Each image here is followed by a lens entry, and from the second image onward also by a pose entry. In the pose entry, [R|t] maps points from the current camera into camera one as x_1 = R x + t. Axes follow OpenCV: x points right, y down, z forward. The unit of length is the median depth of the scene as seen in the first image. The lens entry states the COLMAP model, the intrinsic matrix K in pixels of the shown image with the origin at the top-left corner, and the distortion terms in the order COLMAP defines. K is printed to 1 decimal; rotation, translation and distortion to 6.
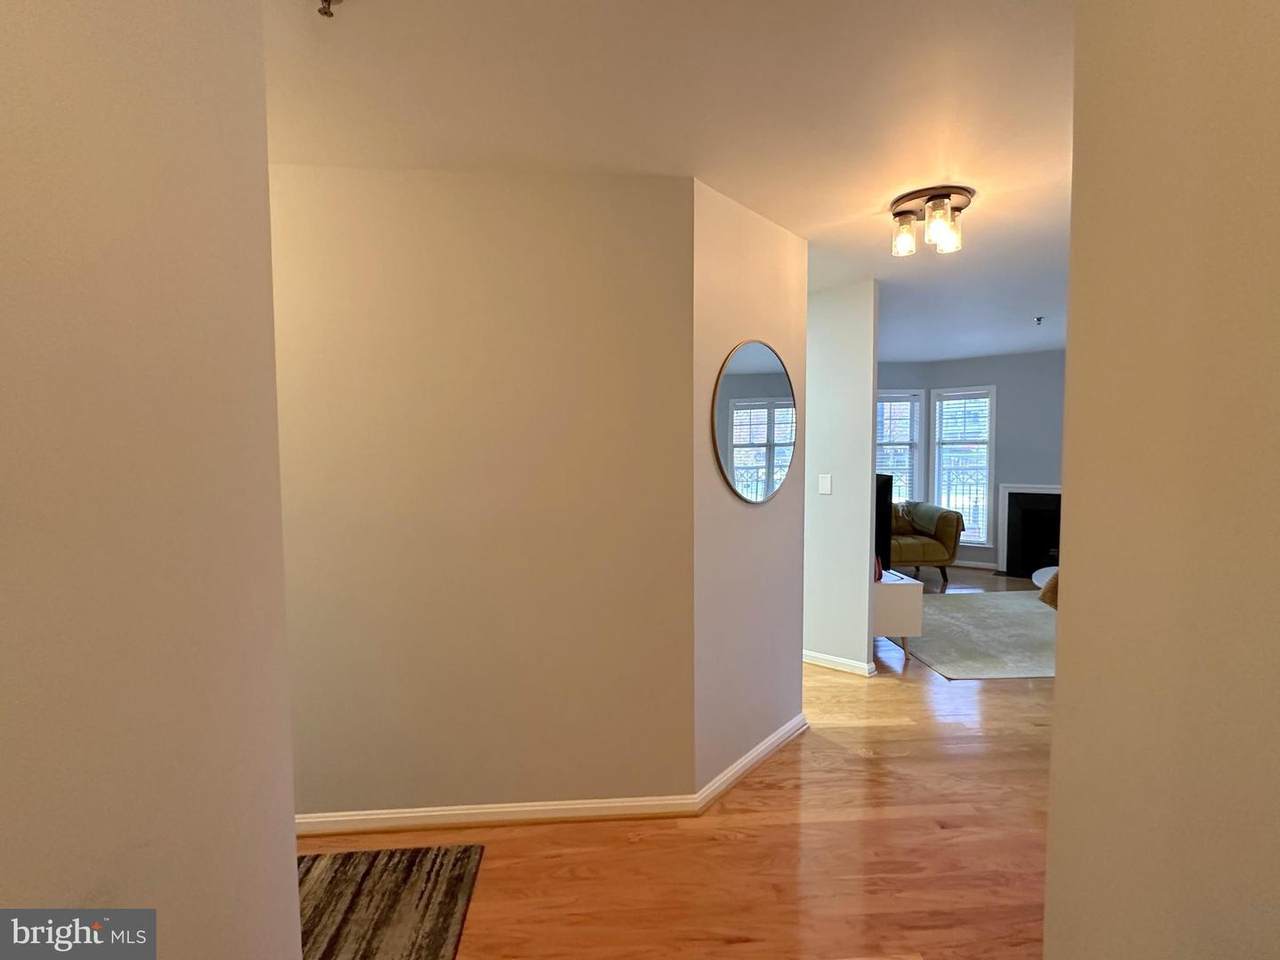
lens RADIAL K [[615.4, 0, 640.0], [0, 615.4, 480.0], [0, 0, 1]] dist [-0.001749, -0.000026]
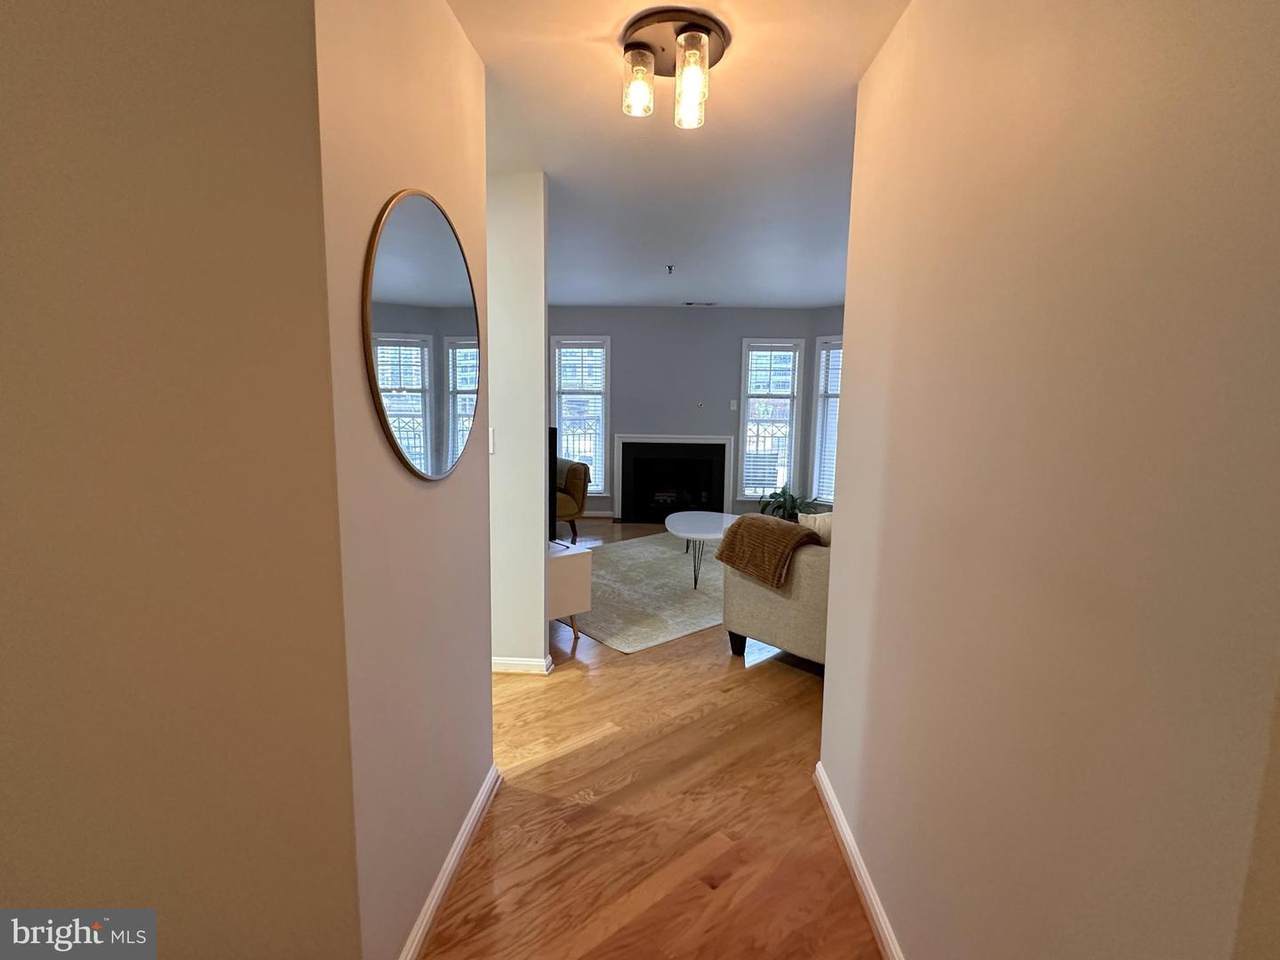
lens RADIAL K [[615.4, 0, 640.0], [0, 615.4, 480.0], [0, 0, 1]] dist [-0.001749, -0.000026]
pose [[0.794857, -0.062233, 0.603597, -0.009188], [0.013232, 0.996268, 0.085293, -0.006938], [-0.606653, -0.059809, 0.792714, 0.258490]]
